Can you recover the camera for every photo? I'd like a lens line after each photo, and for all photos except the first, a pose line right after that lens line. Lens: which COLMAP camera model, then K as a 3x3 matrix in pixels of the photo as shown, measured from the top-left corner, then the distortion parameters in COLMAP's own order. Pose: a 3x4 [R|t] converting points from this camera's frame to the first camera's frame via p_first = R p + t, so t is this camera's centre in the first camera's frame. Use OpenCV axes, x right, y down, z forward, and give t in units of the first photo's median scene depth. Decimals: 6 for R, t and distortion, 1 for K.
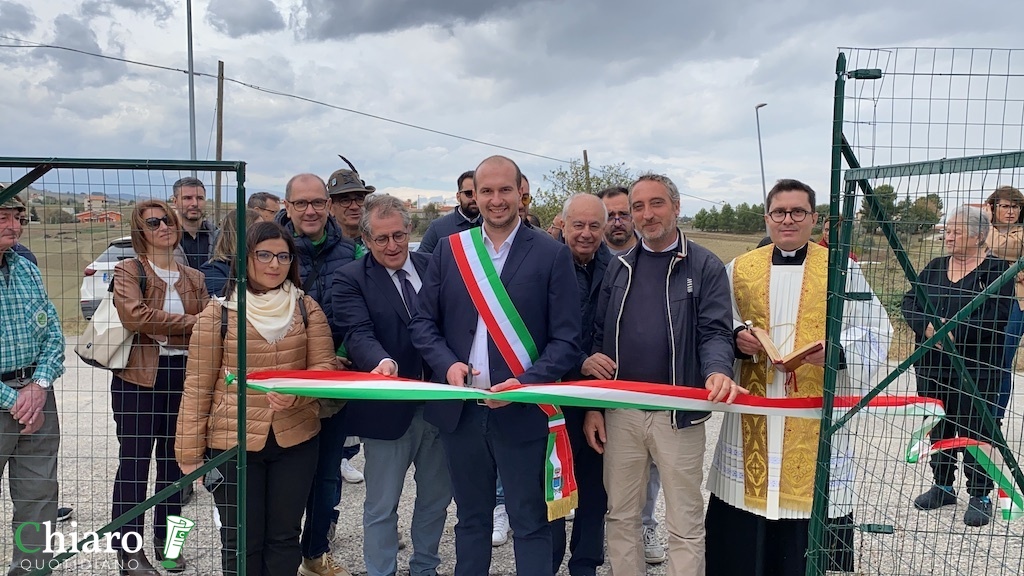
lens RADIAL K [[801.6, 0, 512.8], [0, 801.6, 291.2], [0, 0, 1]] dist [0.006129, 0.005495]
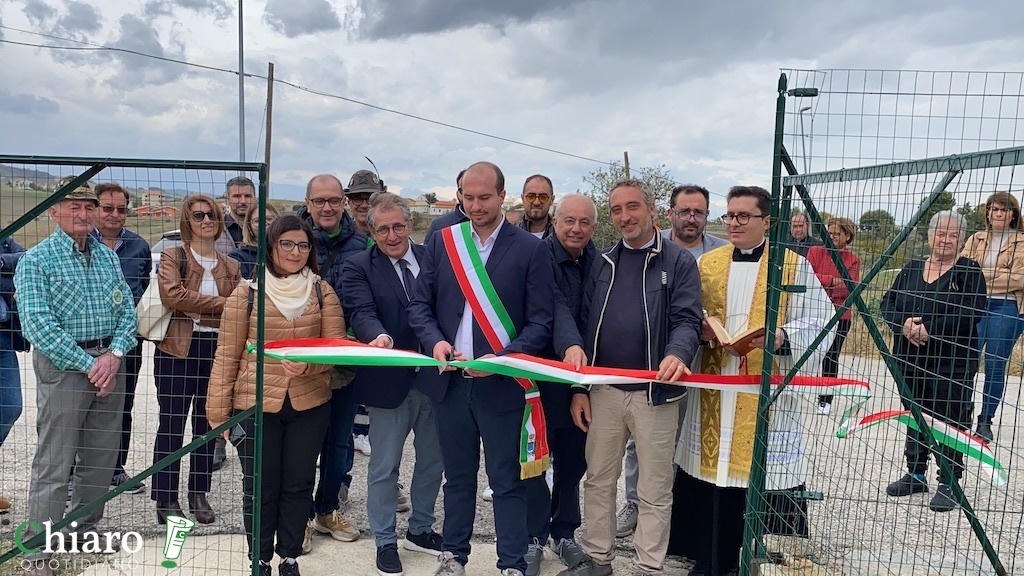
lens RADIAL K [[801.6, 0, 512.8], [0, 801.6, 291.2], [0, 0, 1]] dist [0.006129, 0.005495]
pose [[0.998151, 0.021186, -0.056963, 0.083716], [-0.021217, 0.999775, 0.000050, 0.015713], [0.056952, 0.001159, 0.998376, -0.128901]]
